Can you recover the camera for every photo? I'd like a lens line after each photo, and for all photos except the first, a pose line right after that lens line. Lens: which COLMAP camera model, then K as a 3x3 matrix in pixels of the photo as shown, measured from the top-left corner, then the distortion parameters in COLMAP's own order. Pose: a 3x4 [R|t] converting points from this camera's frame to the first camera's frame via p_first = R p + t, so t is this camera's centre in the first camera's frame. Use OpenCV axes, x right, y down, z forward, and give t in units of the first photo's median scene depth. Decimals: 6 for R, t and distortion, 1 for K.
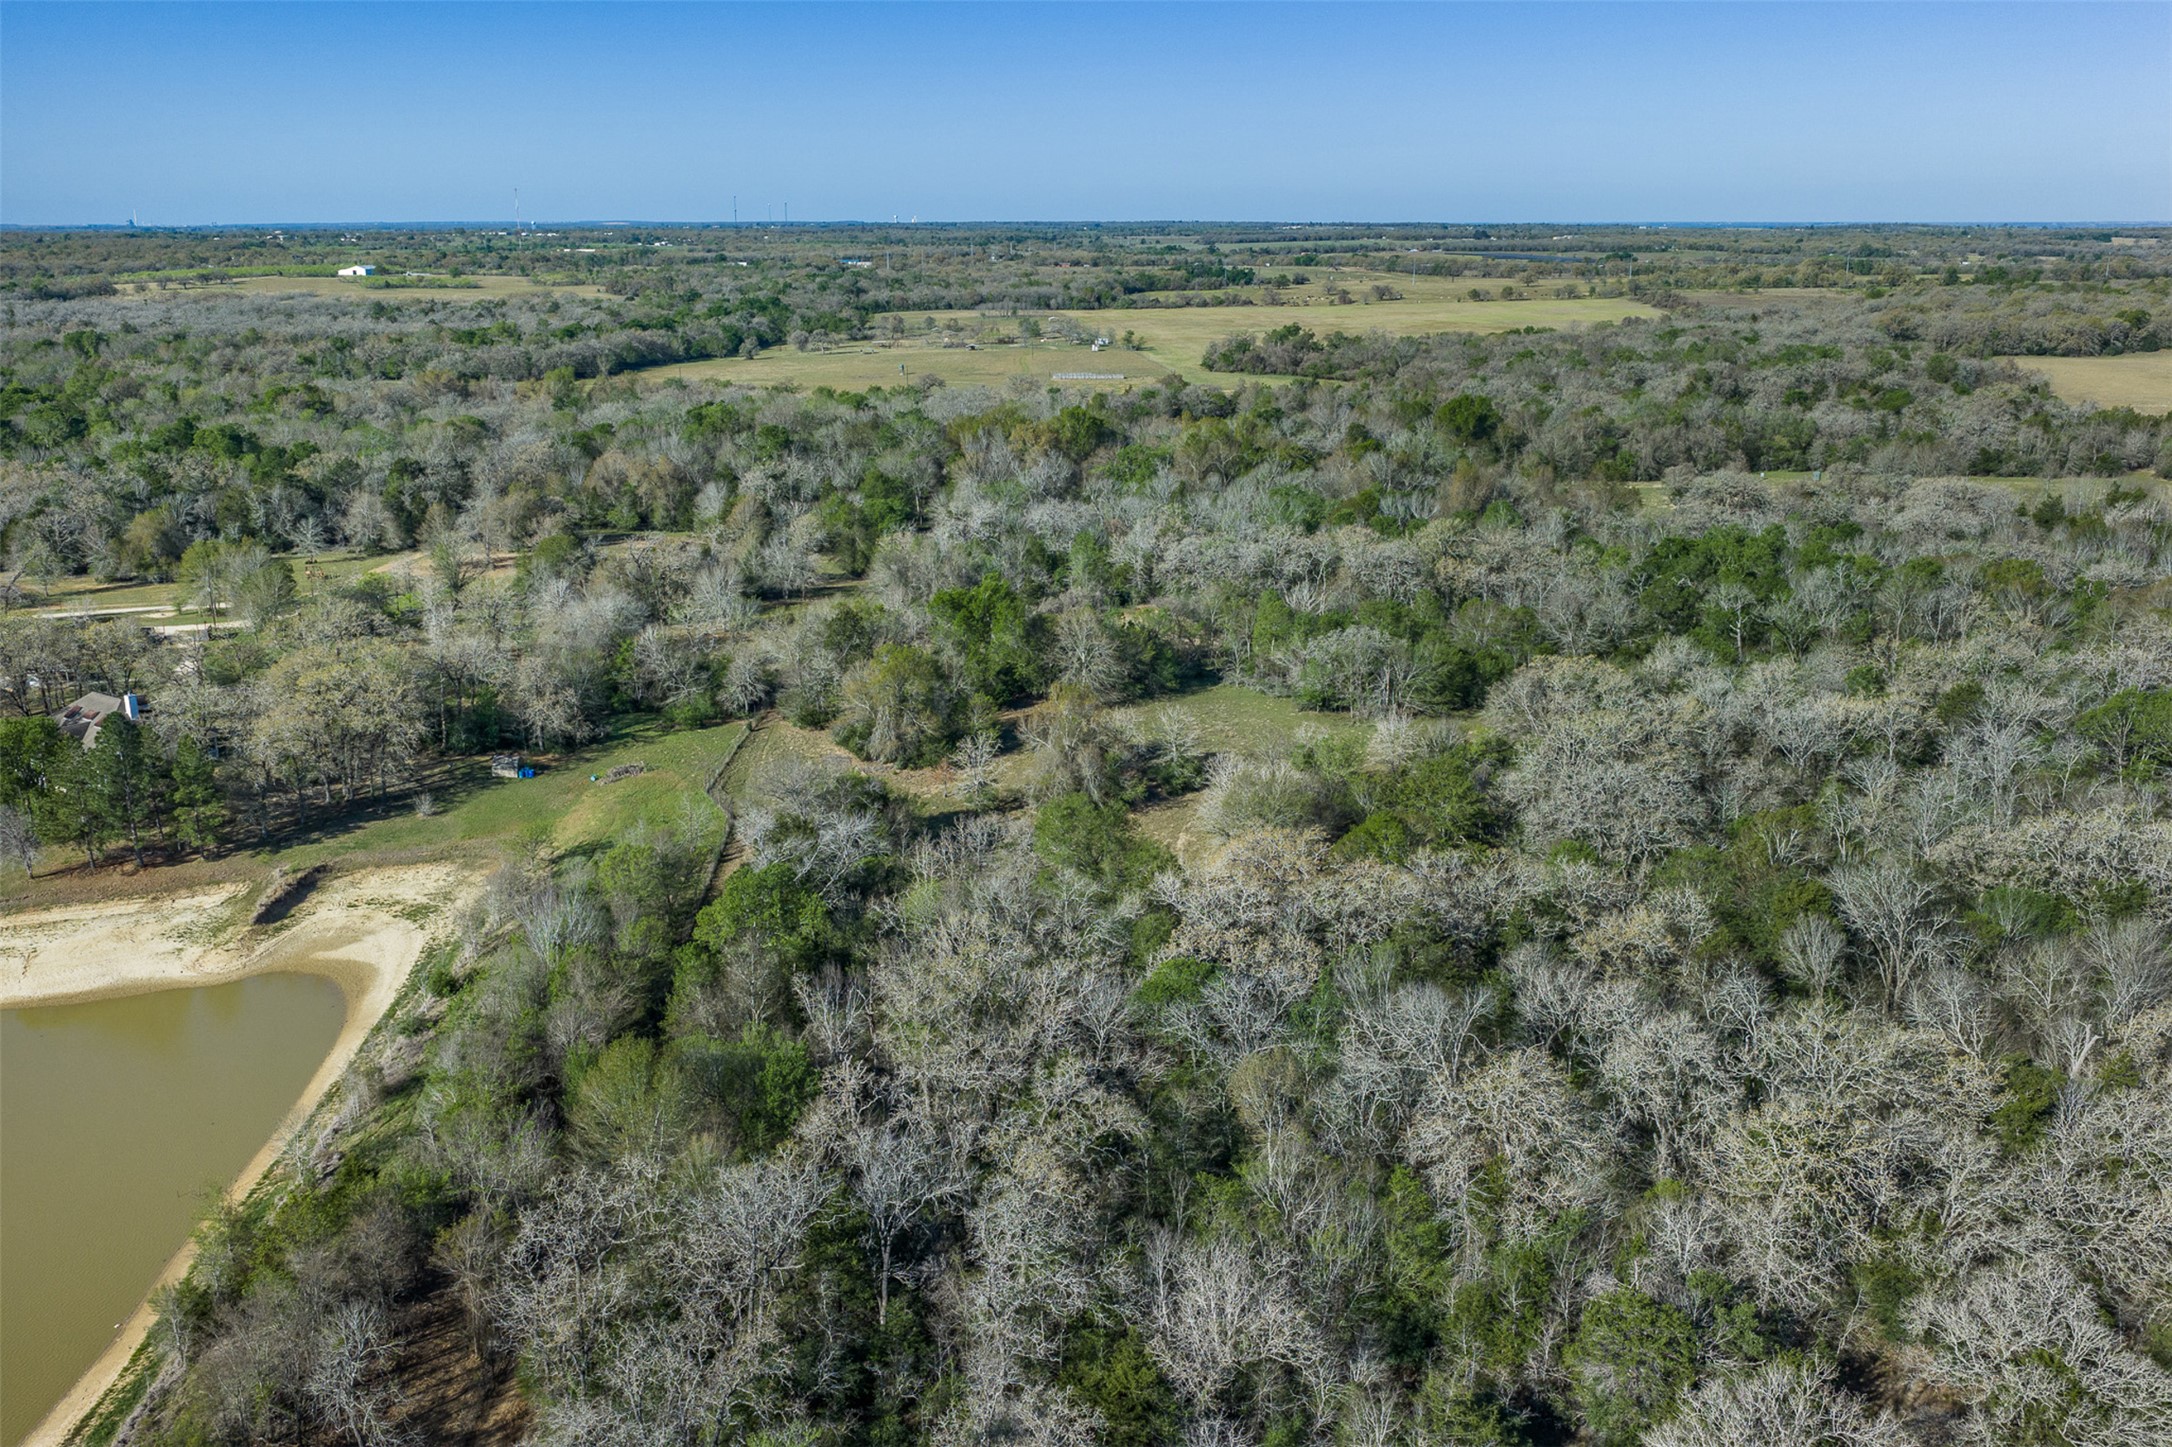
lens RADIAL K [[1799.0, 0, 1086.0], [0, 1799.0, 723.5], [0, 0, 1]] dist [0.009828, -0.016166]
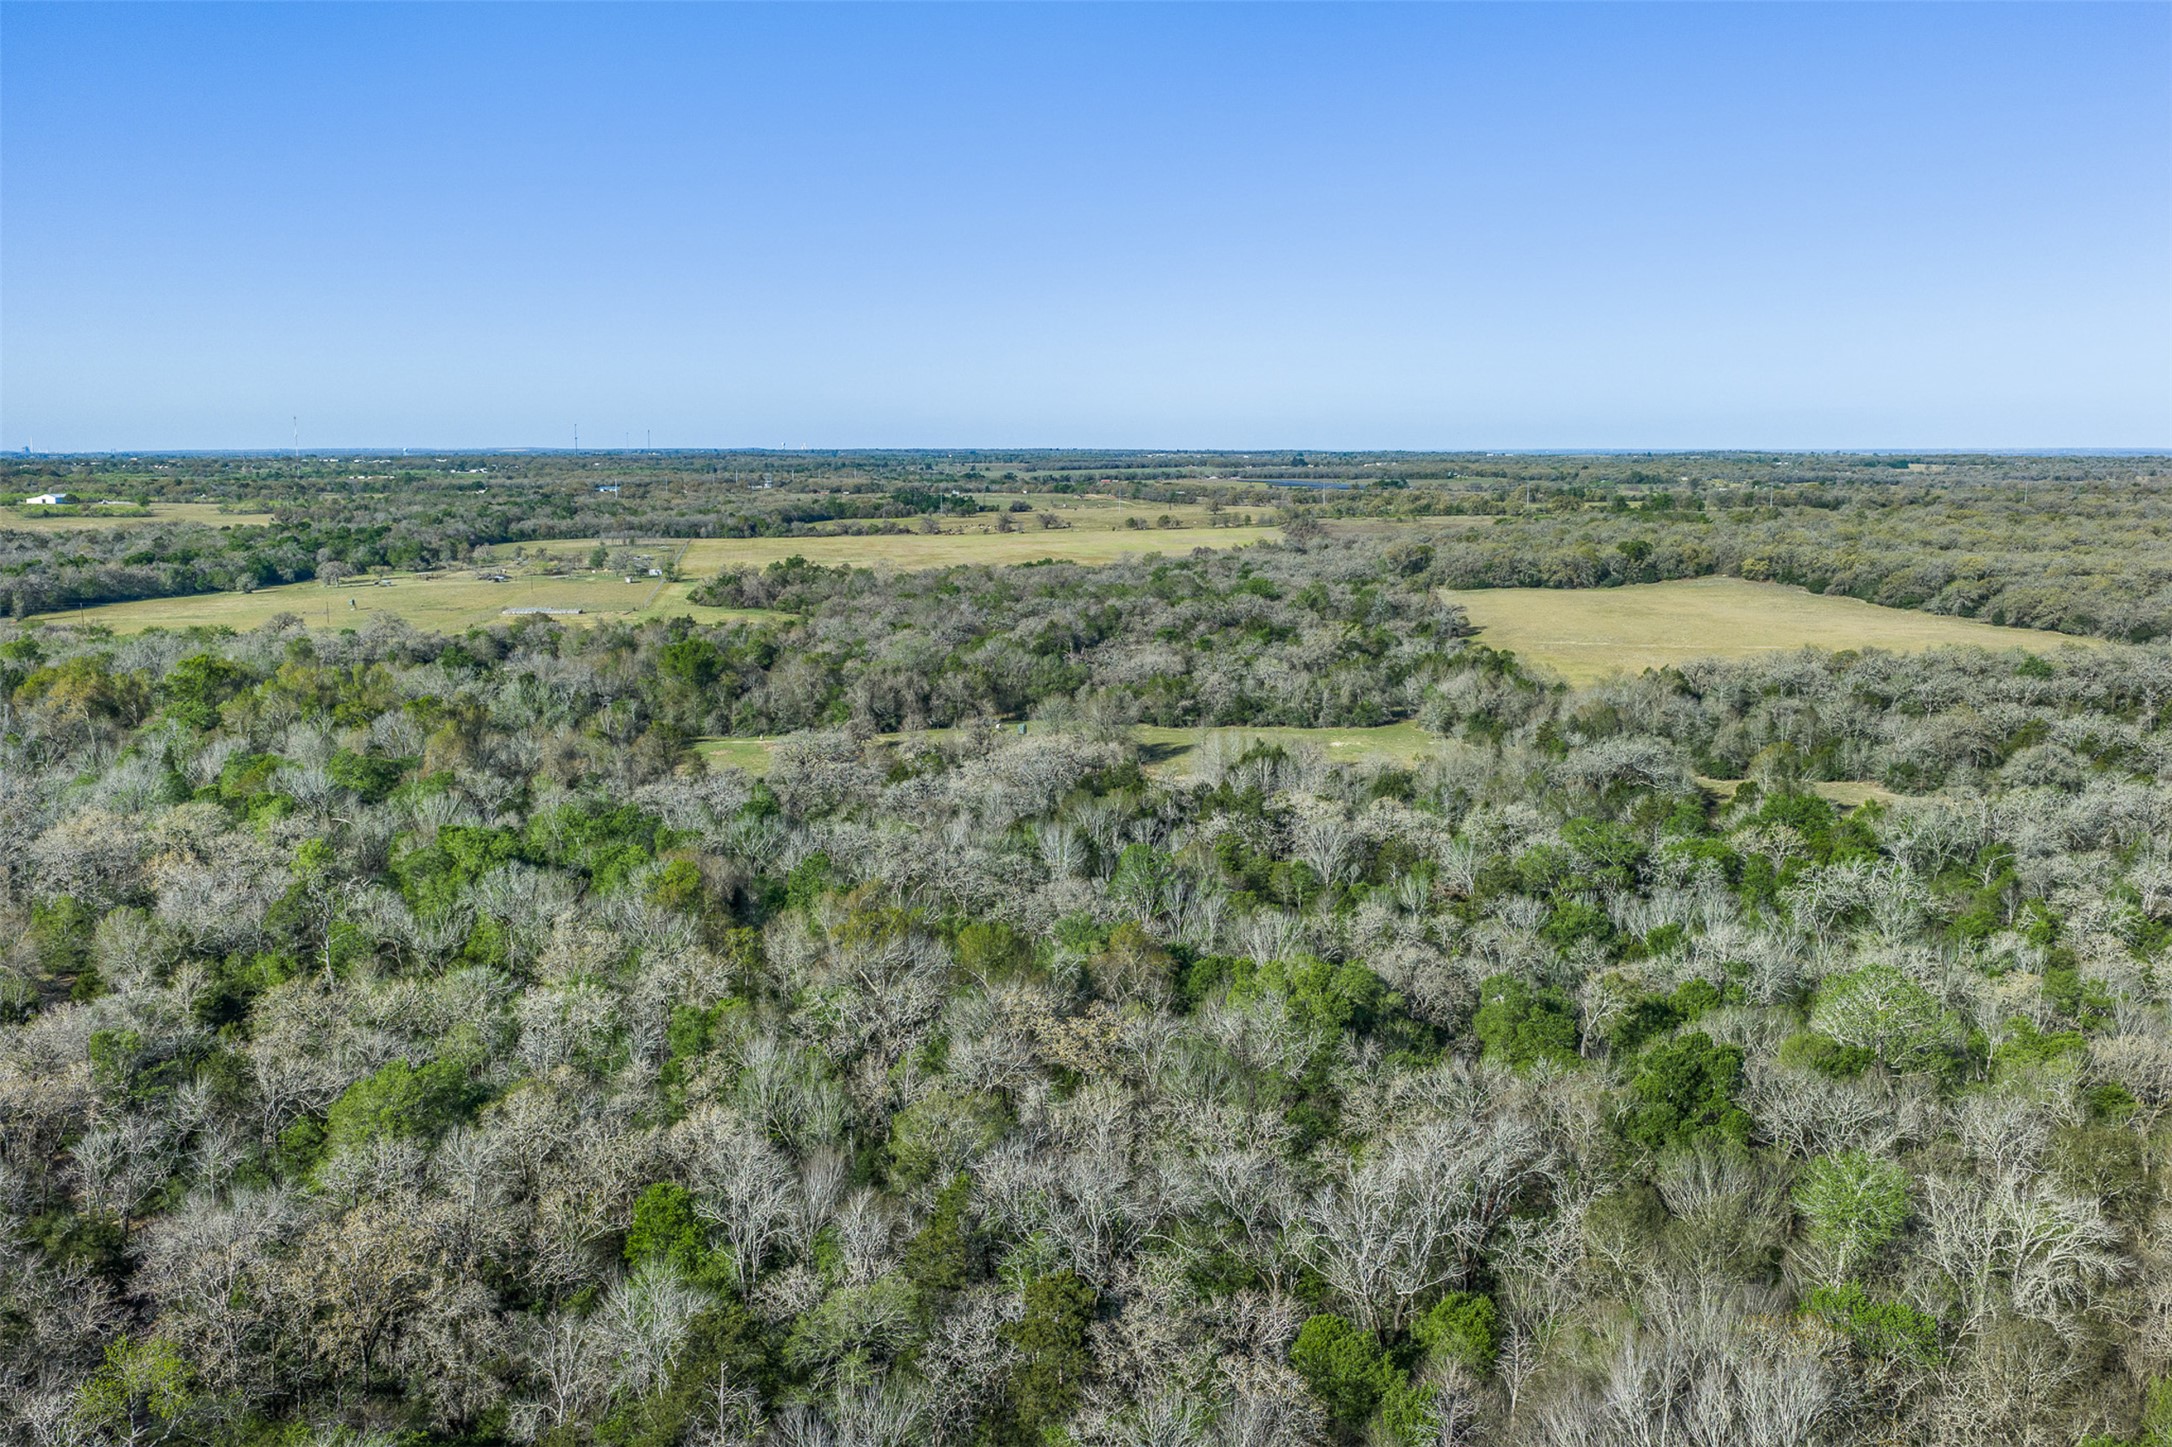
lens RADIAL K [[1799.0, 0, 1086.0], [0, 1799.0, 723.5], [0, 0, 1]] dist [0.009828, -0.016166]
pose [[0.999042, -0.006523, 0.043283, 0.142963], [0.011672, 0.992731, -0.119789, -0.011377], [-0.042187, 0.120179, 0.991855, 0.037227]]
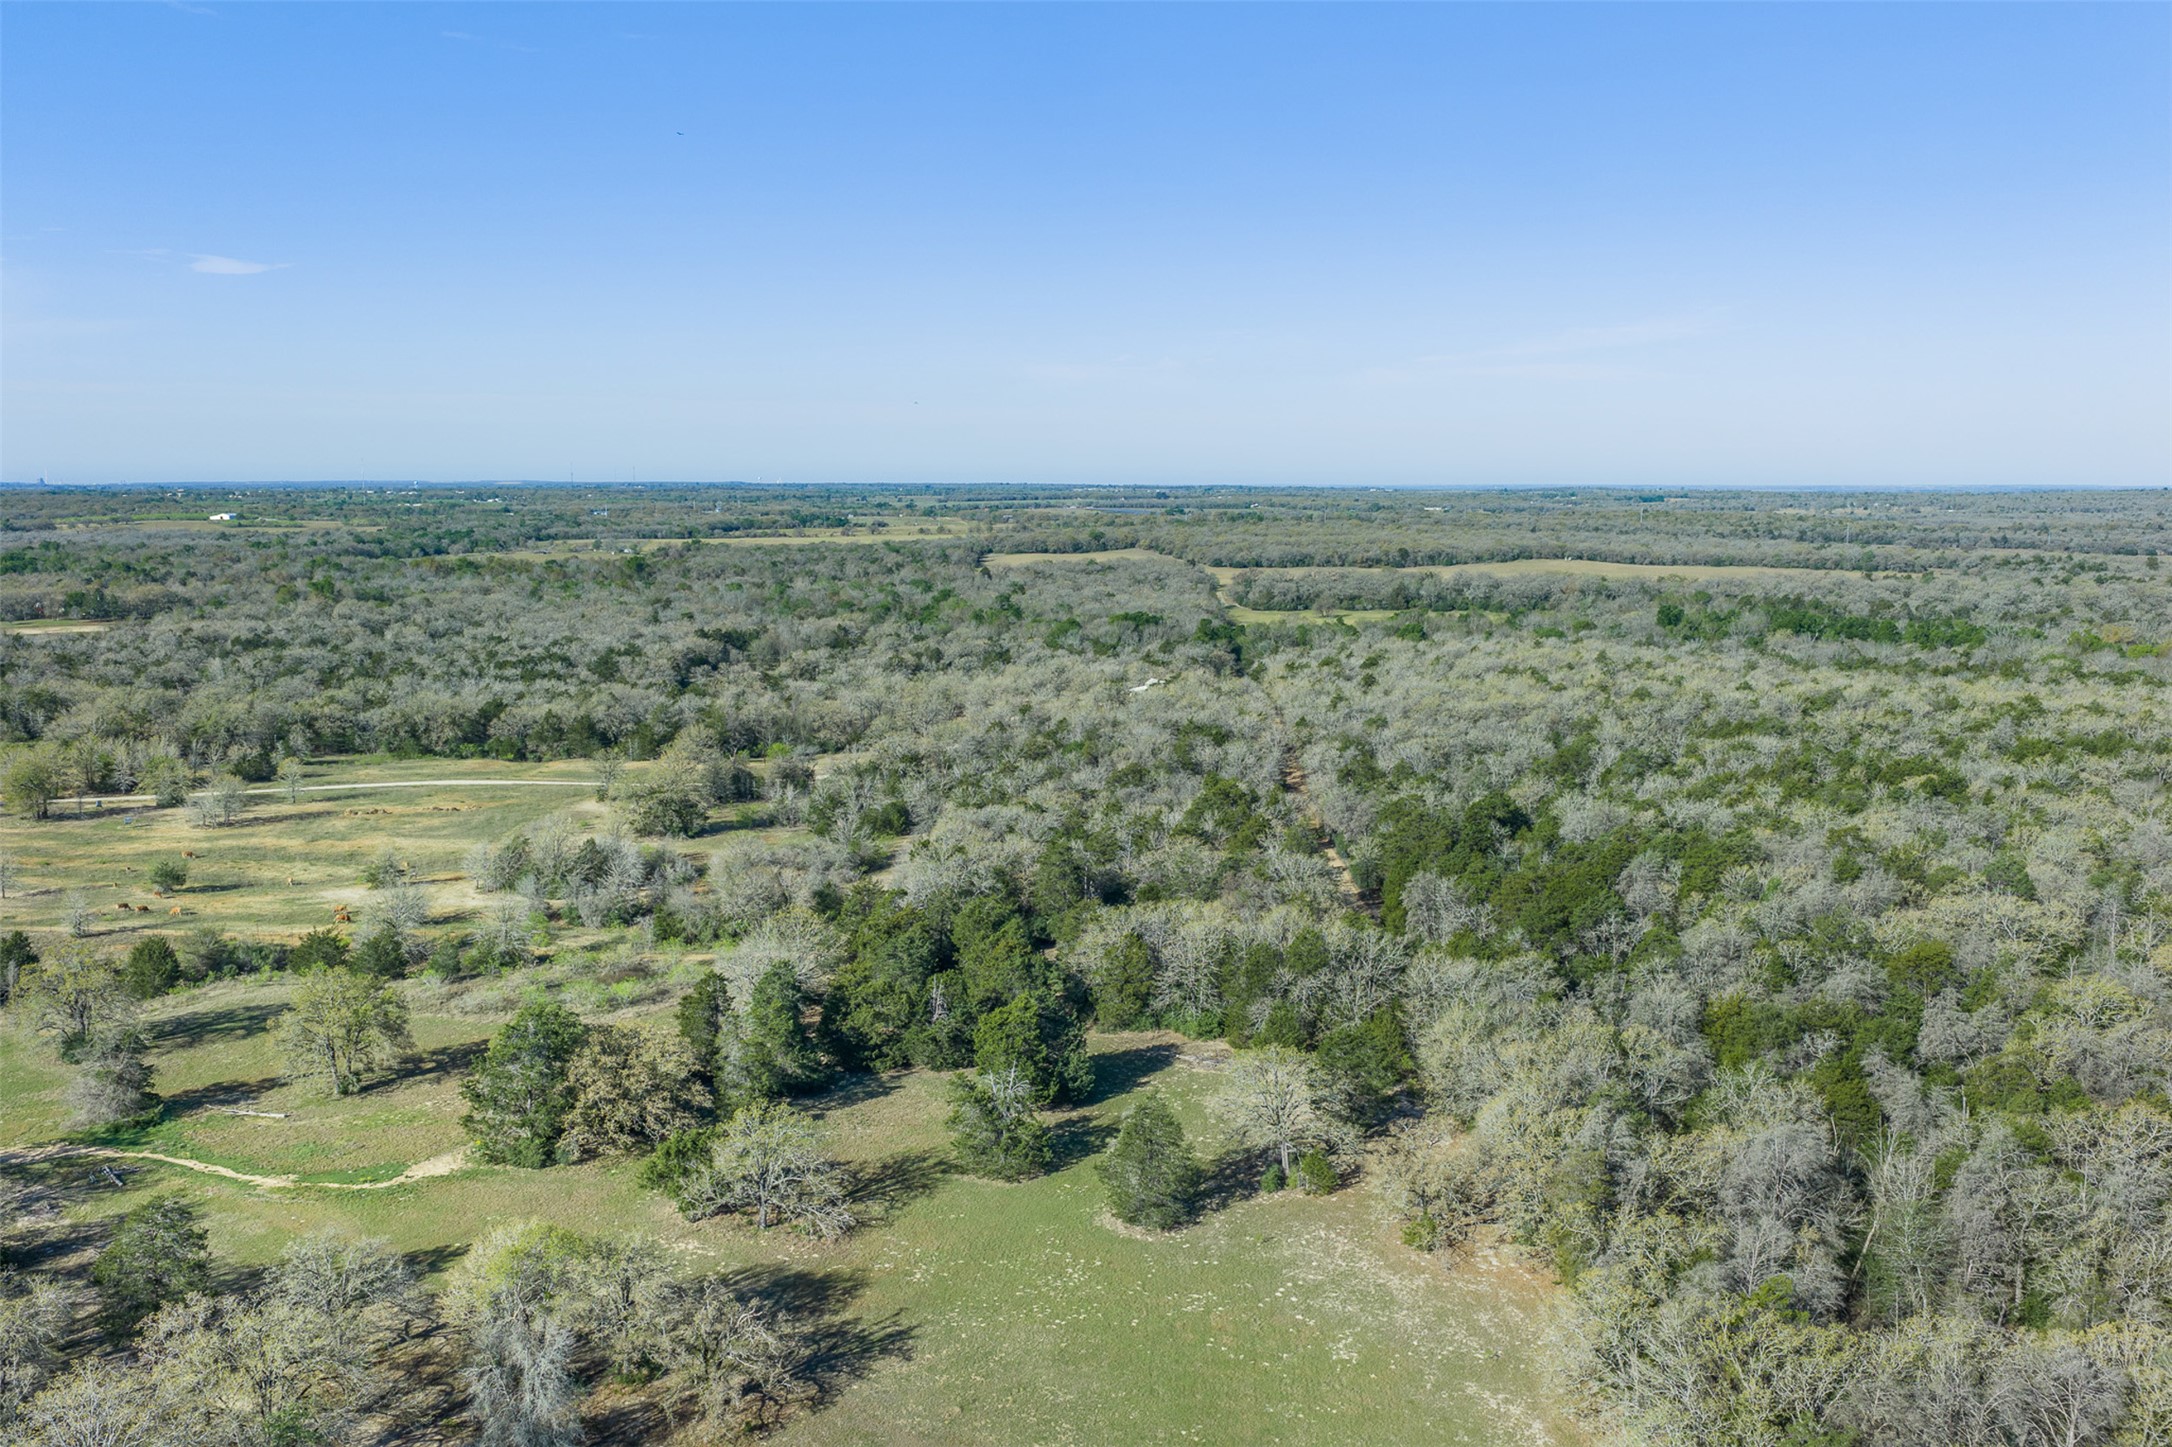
lens RADIAL K [[1799.0, 0, 1086.0], [0, 1799.0, 723.5], [0, 0, 1]] dist [0.009828, -0.016166]
pose [[0.998728, -0.003559, 0.050295, 0.273309], [0.010478, 0.990379, -0.137981, 0.153470], [-0.049320, 0.138332, 0.989157, -0.565278]]
